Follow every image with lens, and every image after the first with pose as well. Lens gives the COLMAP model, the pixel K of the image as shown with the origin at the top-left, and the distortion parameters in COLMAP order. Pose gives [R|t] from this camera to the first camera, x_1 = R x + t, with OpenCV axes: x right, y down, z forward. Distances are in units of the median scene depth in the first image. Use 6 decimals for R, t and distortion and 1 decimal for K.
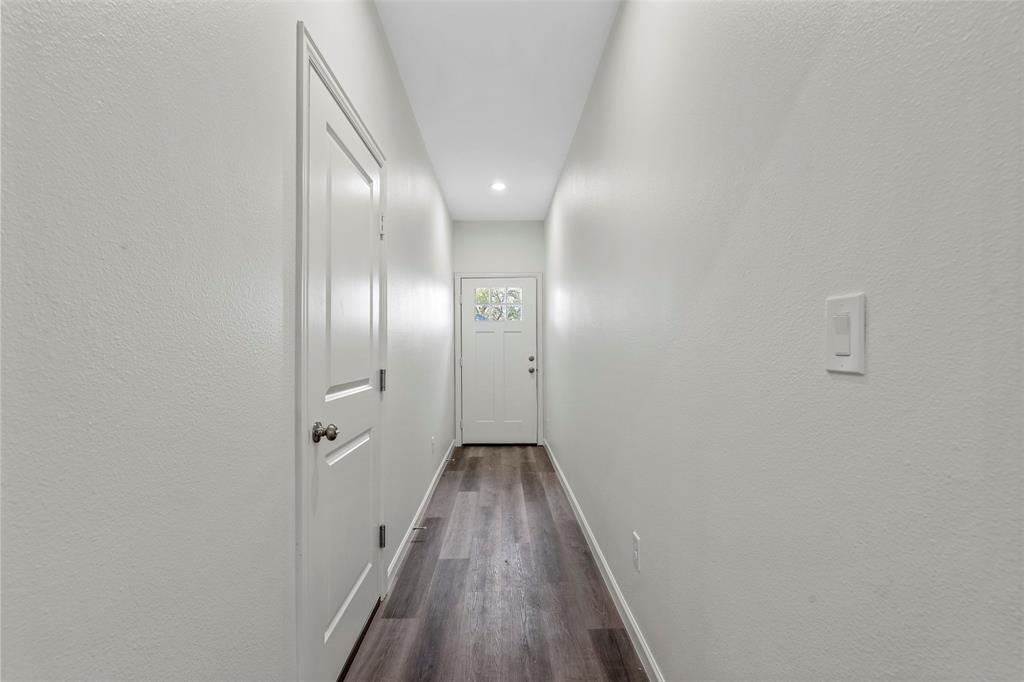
lens RADIAL K [[461.1, 0, 511.1], [0, 461.1, 344.5], [0, 0, 1]] dist [0.001452, 0.000101]
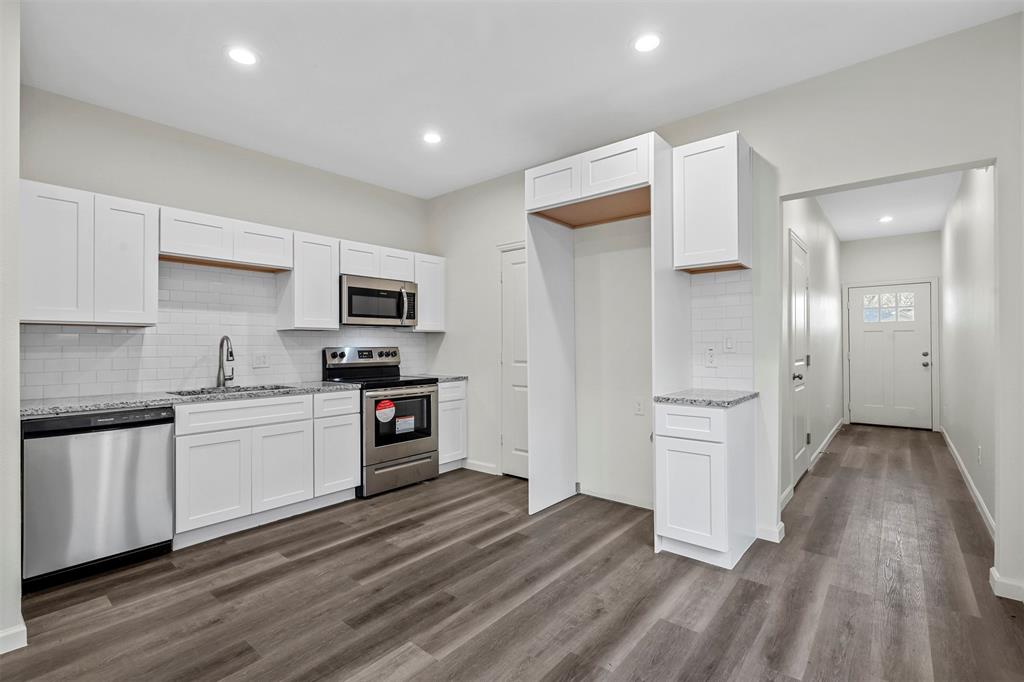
lens RADIAL K [[462.5, 0, 512.0], [0, 462.5, 341.0], [0, 0, 1]] dist [0.000333, 0.000142]
pose [[0.752370, -0.003900, -0.658729, 0.038124], [0.003910, 0.999991, -0.001454, -0.004688], [0.658729, -0.001481, 0.752379, -0.684423]]
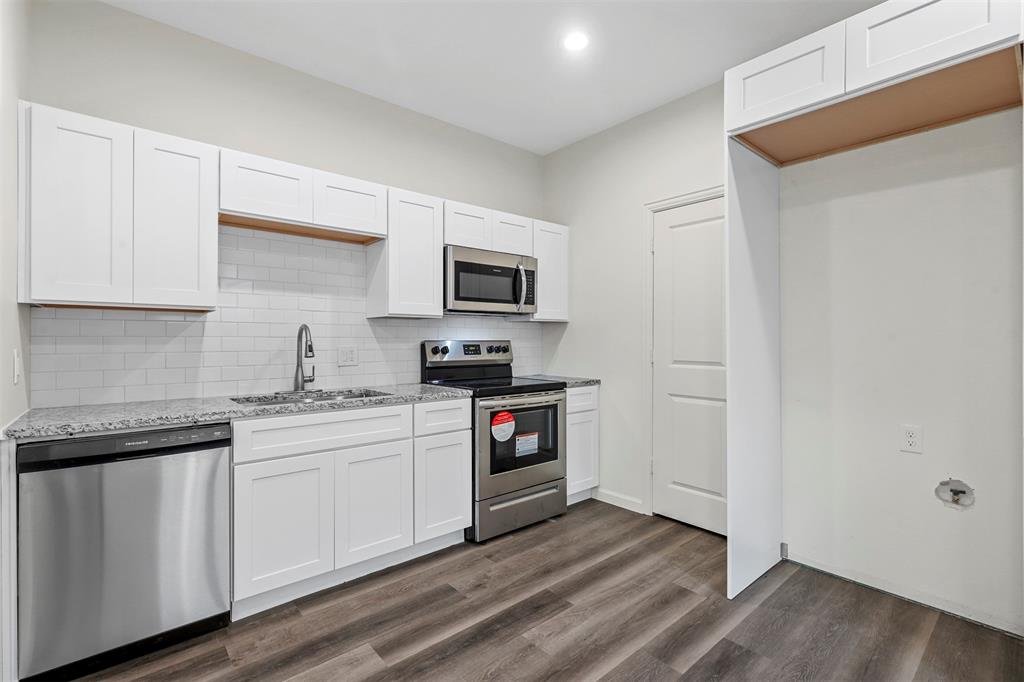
lens RADIAL K [[462.5, 0, 512.0], [0, 462.5, 341.0], [0, 0, 1]] dist [0.000333, 0.000142]
pose [[0.635314, 0.009907, -0.772190, -0.212680], [-0.001665, 0.999933, 0.011458, -0.002303], [0.772252, -0.005993, 0.635288, -0.586190]]
